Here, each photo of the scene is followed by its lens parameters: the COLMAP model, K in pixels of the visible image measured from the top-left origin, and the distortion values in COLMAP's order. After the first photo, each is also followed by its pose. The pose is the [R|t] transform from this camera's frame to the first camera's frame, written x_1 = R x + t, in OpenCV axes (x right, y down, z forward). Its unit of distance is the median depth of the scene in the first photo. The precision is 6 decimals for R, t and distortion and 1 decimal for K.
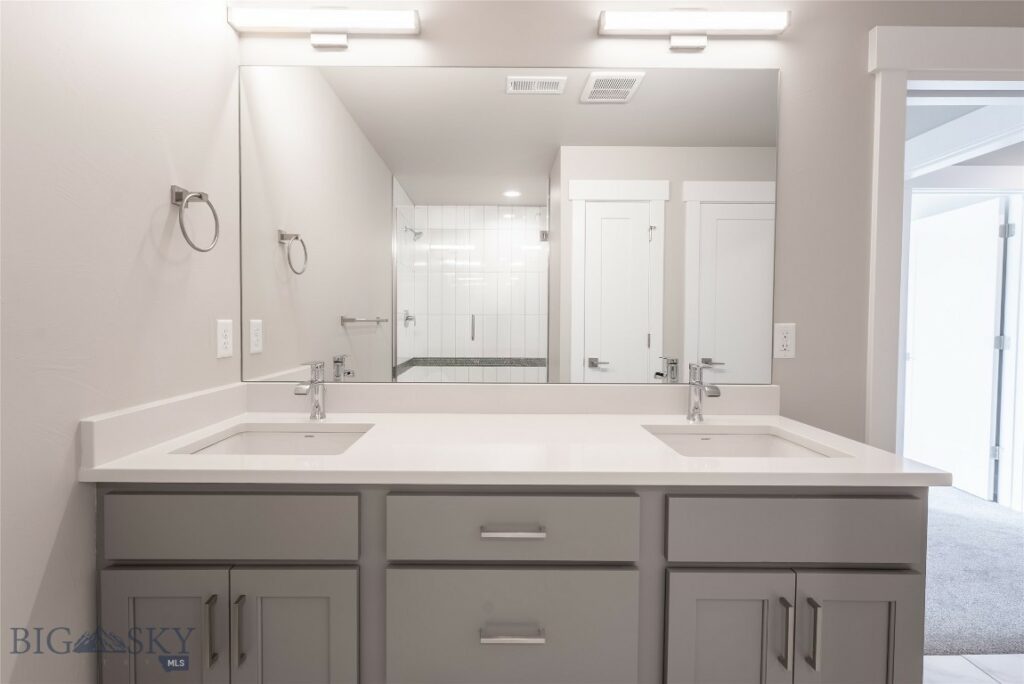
lens RADIAL K [[417.2, 0, 509.1], [0, 417.2, 335.6], [0, 0, 1]] dist [-0.012625, -0.000023]
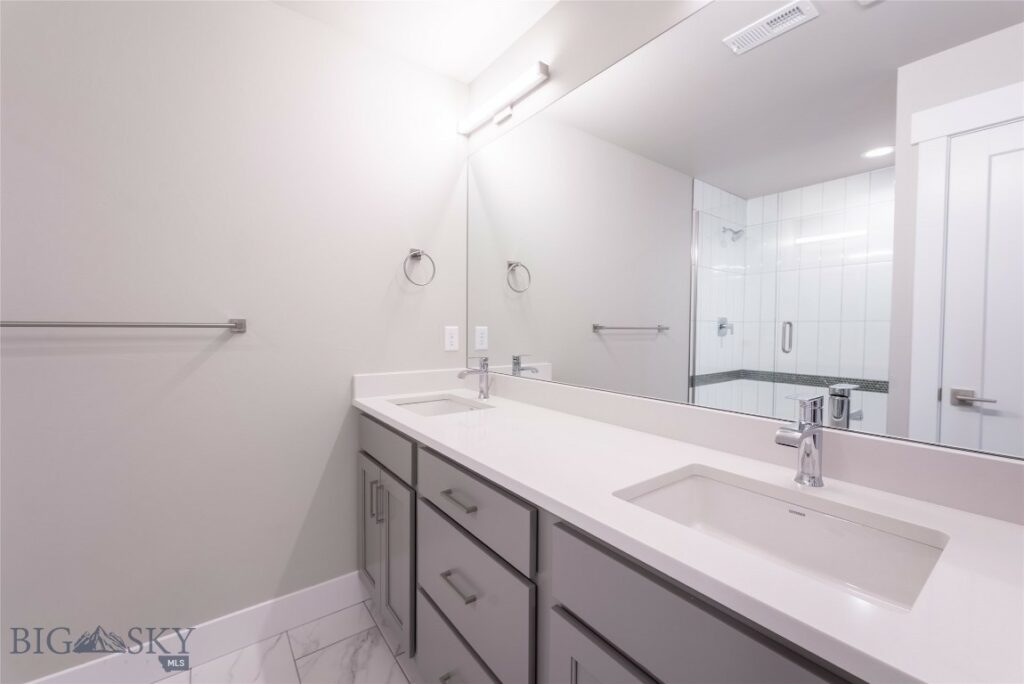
lens RADIAL K [[410.7, 0, 508.9], [0, 410.7, 340.2], [0, 0, 1]] dist [0.001992, 0.000005]
pose [[0.597725, 0.024072, -0.801340, 0.580508], [-0.031890, 0.999472, 0.006237, -0.003403], [0.801067, 0.021827, 0.598177, 0.219245]]
